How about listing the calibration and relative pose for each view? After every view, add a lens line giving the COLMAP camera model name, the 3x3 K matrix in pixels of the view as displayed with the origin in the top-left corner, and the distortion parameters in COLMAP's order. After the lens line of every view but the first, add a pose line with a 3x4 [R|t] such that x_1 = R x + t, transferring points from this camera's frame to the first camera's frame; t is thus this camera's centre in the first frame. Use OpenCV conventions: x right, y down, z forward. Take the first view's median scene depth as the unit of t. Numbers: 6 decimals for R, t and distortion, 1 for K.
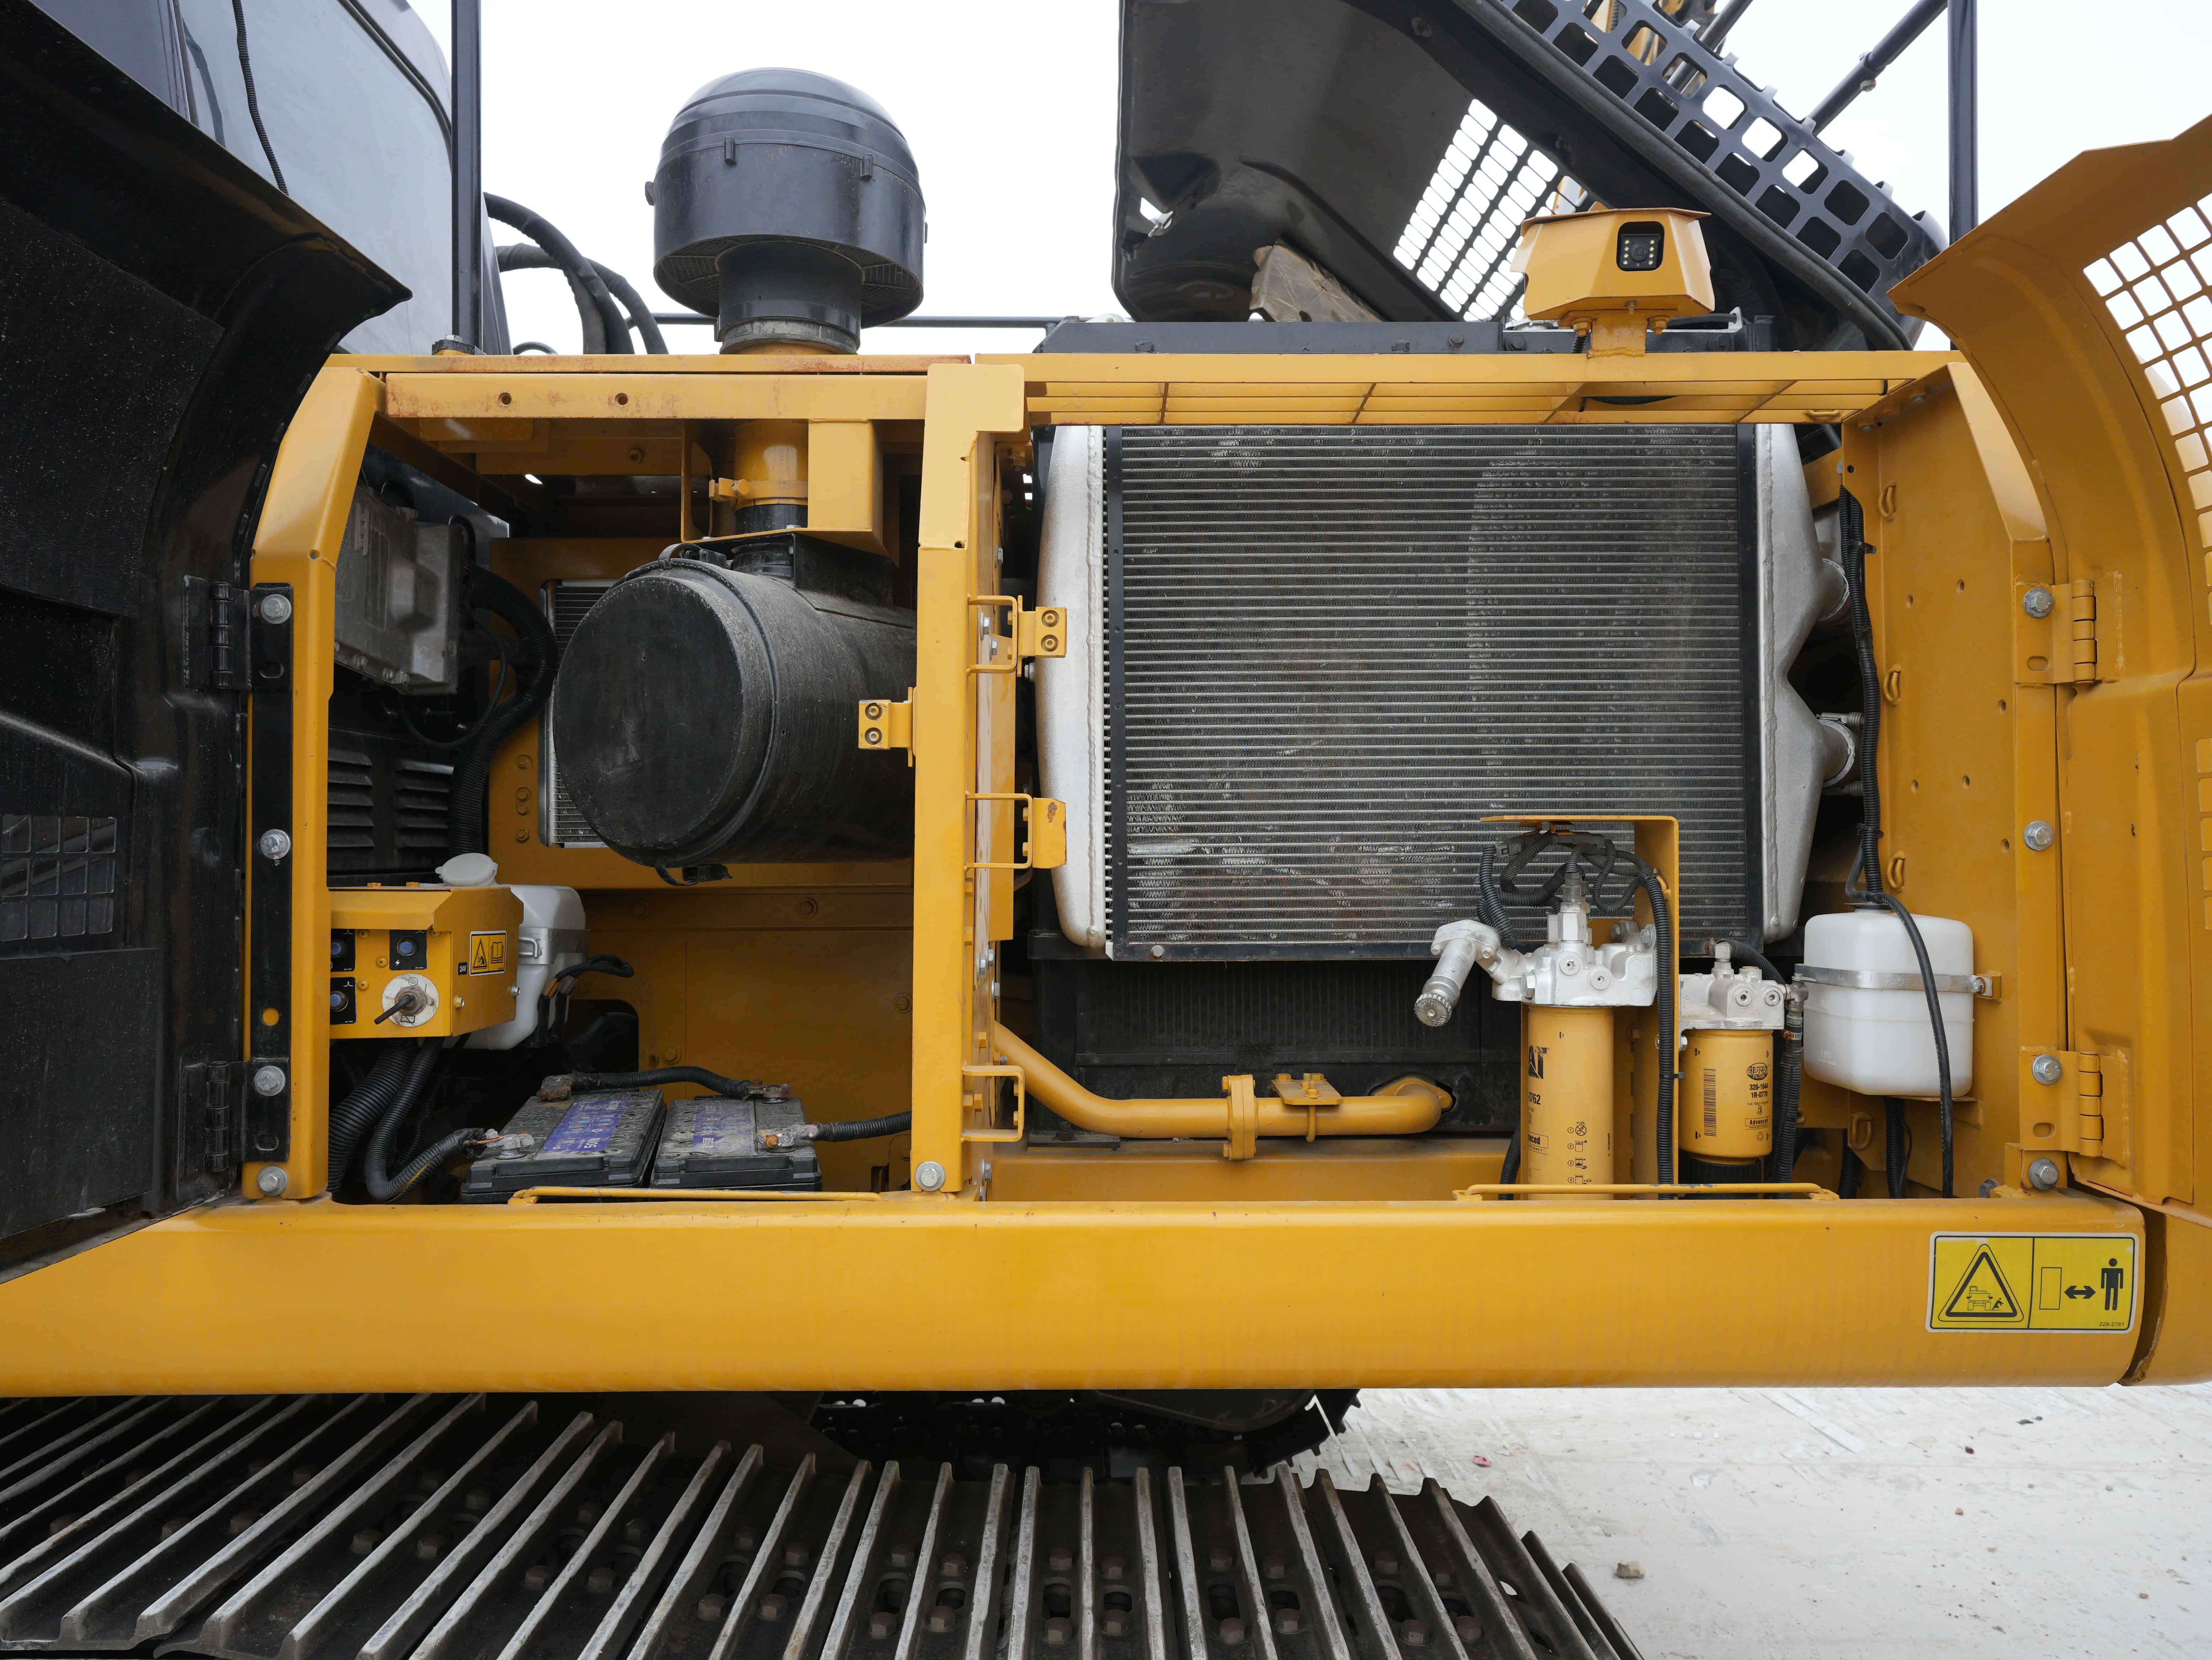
lens RADIAL K [[1406.9, 0, 1100.1], [0, 1406.9, 827.1], [0, 0, 1]] dist [0.005921, 0.007276]
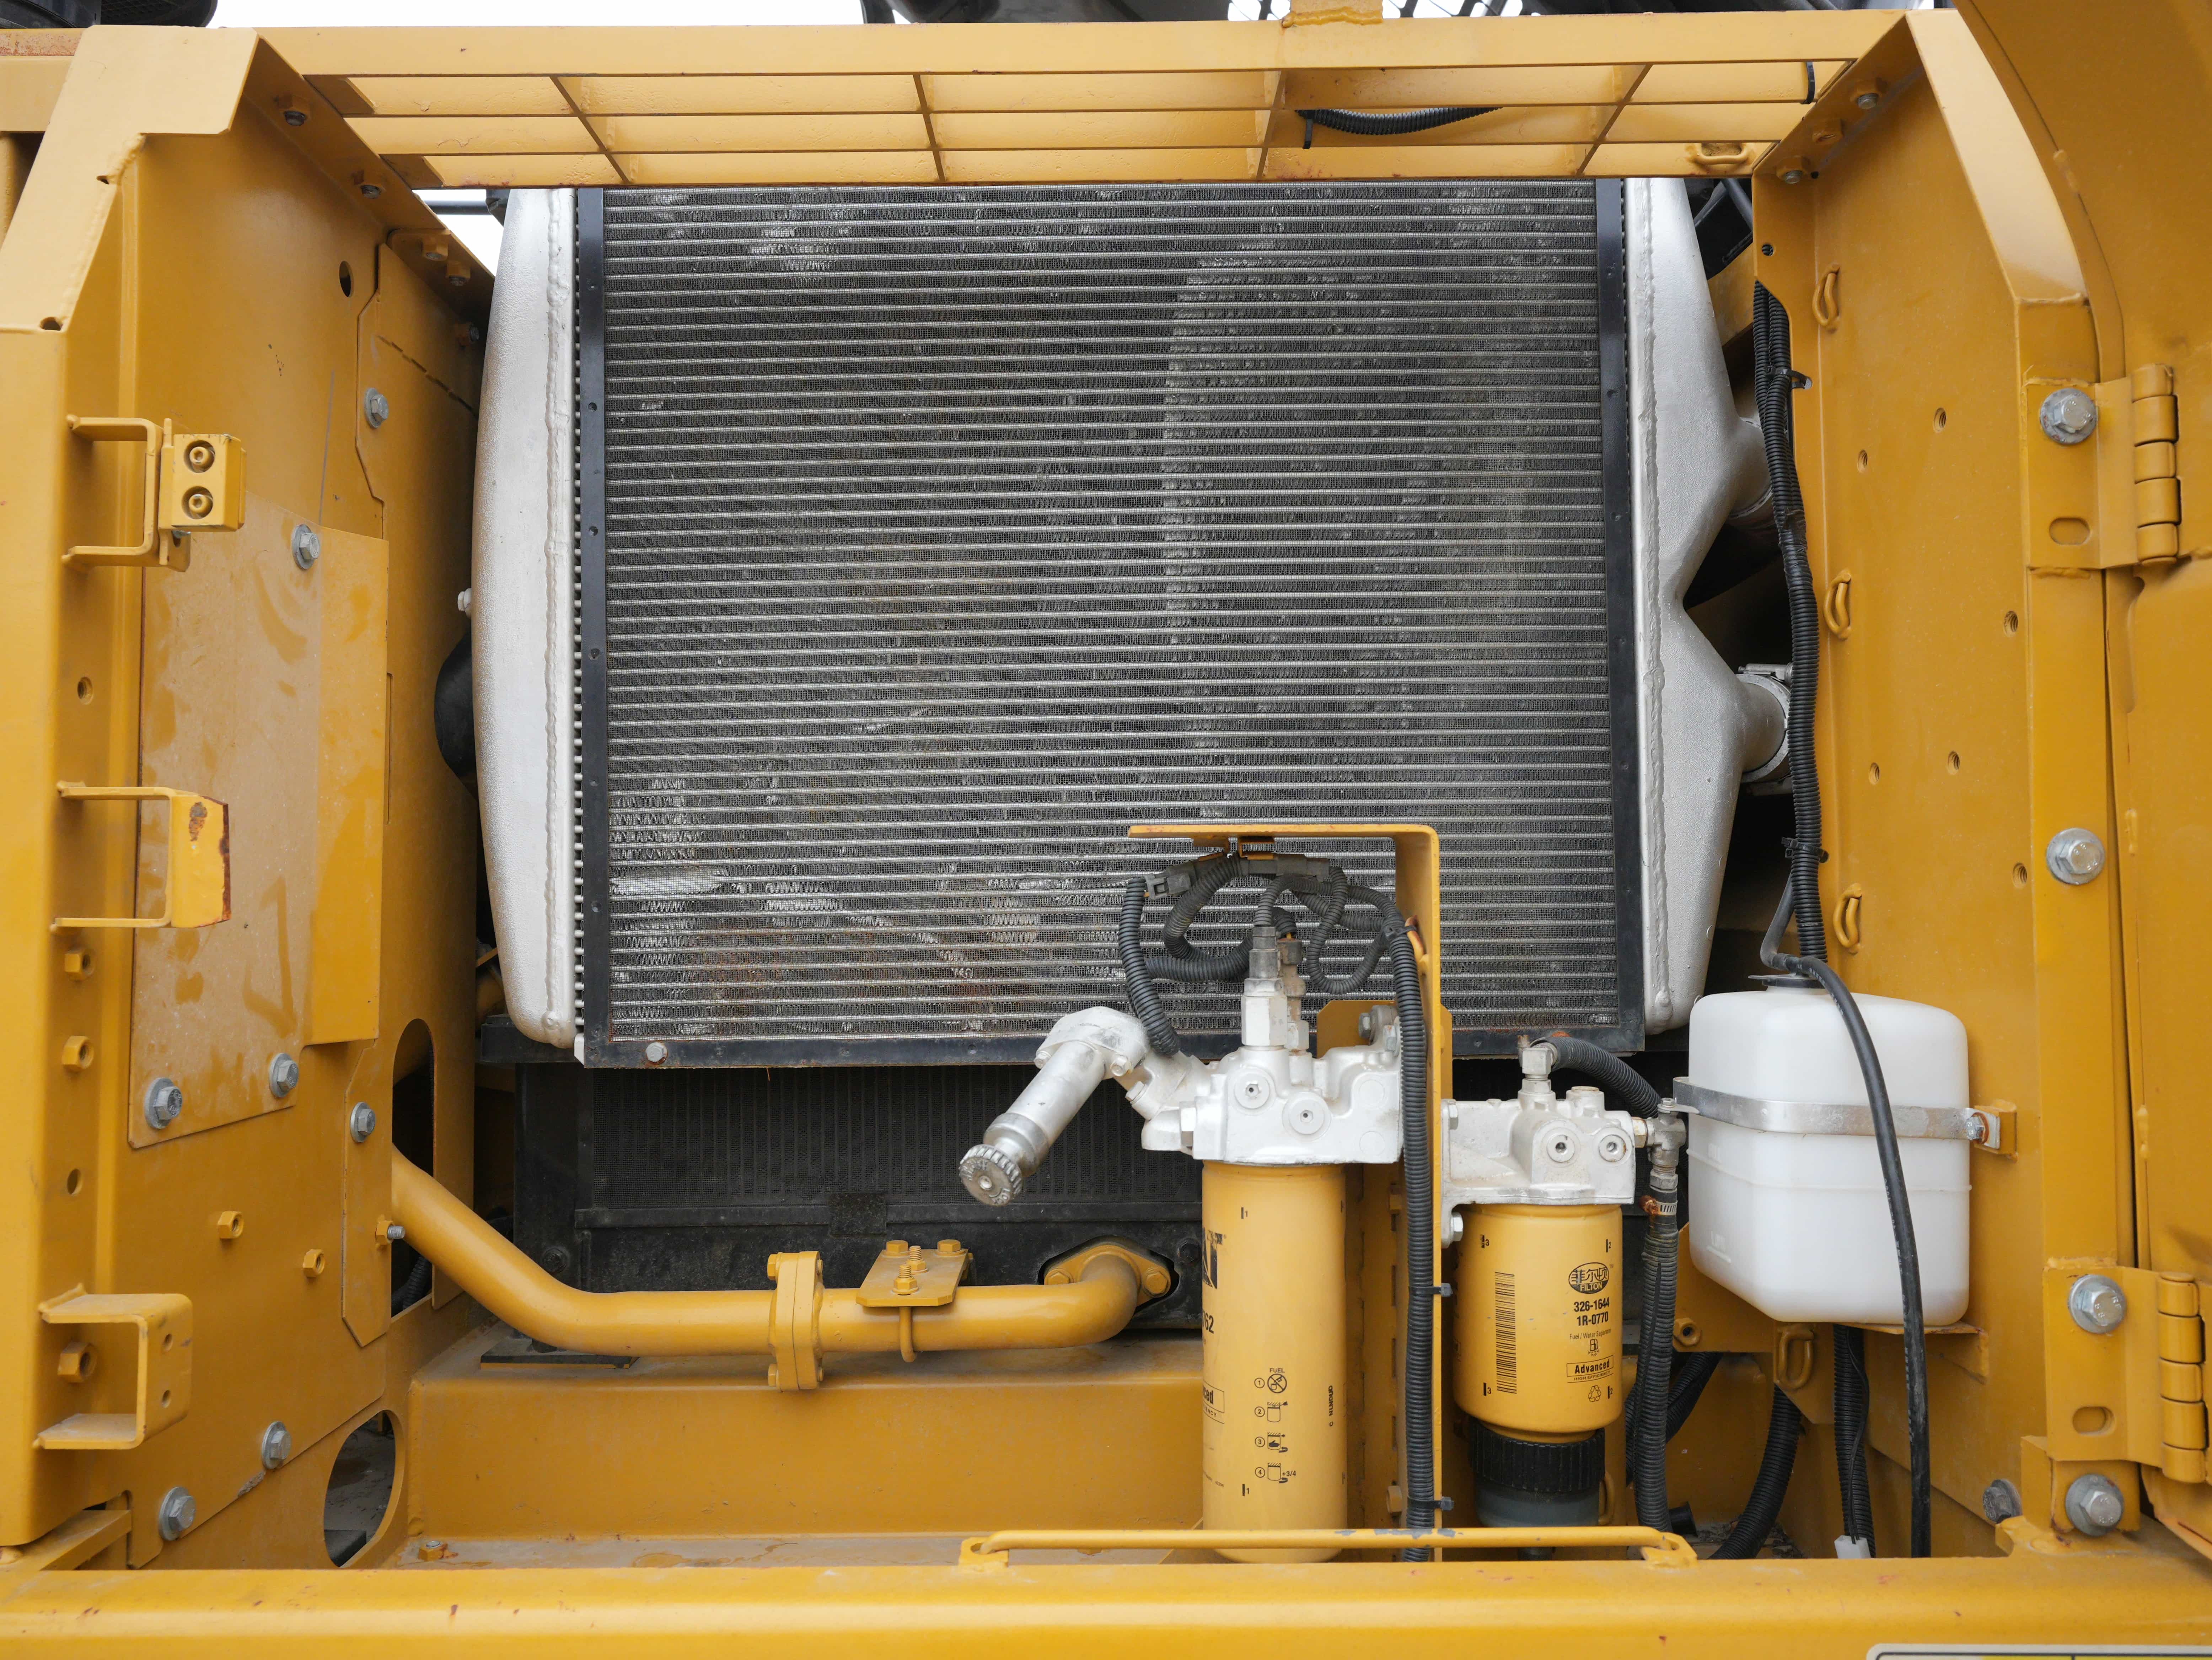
lens RADIAL K [[1495.5, 0, 1109.0], [0, 1495.5, 833.5], [0, 0, 1]] dist [0.006240, 0.002116]
pose [[0.999947, -0.005296, -0.008861, 0.244814], [0.005170, 0.999886, -0.014163, 0.002899], [0.008935, 0.014116, 0.999860, 0.346573]]
